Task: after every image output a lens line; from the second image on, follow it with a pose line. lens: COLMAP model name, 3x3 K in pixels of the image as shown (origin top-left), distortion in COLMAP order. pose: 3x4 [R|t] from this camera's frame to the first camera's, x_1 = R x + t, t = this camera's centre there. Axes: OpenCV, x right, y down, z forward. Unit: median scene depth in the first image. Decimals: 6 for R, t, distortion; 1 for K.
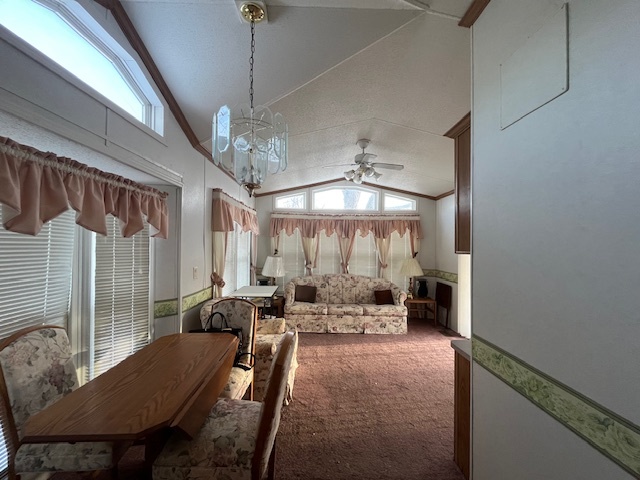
lens RADIAL K [[257.8, 0, 319.1], [0, 257.8, 242.3], [0, 0, 1]] dist [0.001194, -0.000344]
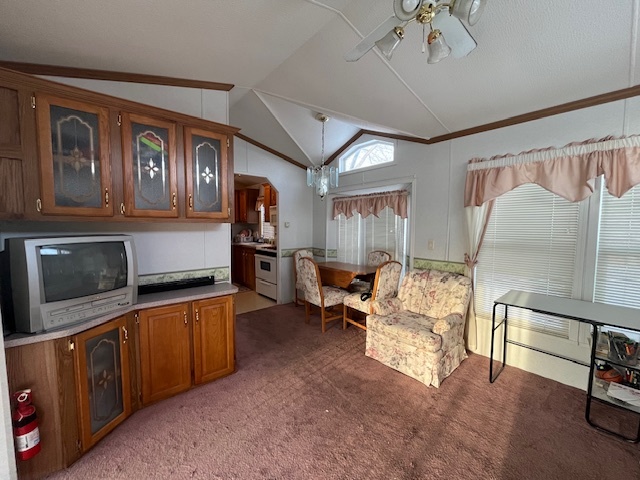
lens RADIAL K [[257.8, 0, 319.1], [0, 257.8, 242.3], [0, 0, 1]] dist [0.001194, -0.000344]
pose [[-0.778850, 0.037949, -0.626061, 0.428451], [-0.003171, 0.997917, 0.064435, 0.017363], [0.627202, 0.052171, -0.777108, 0.978725]]
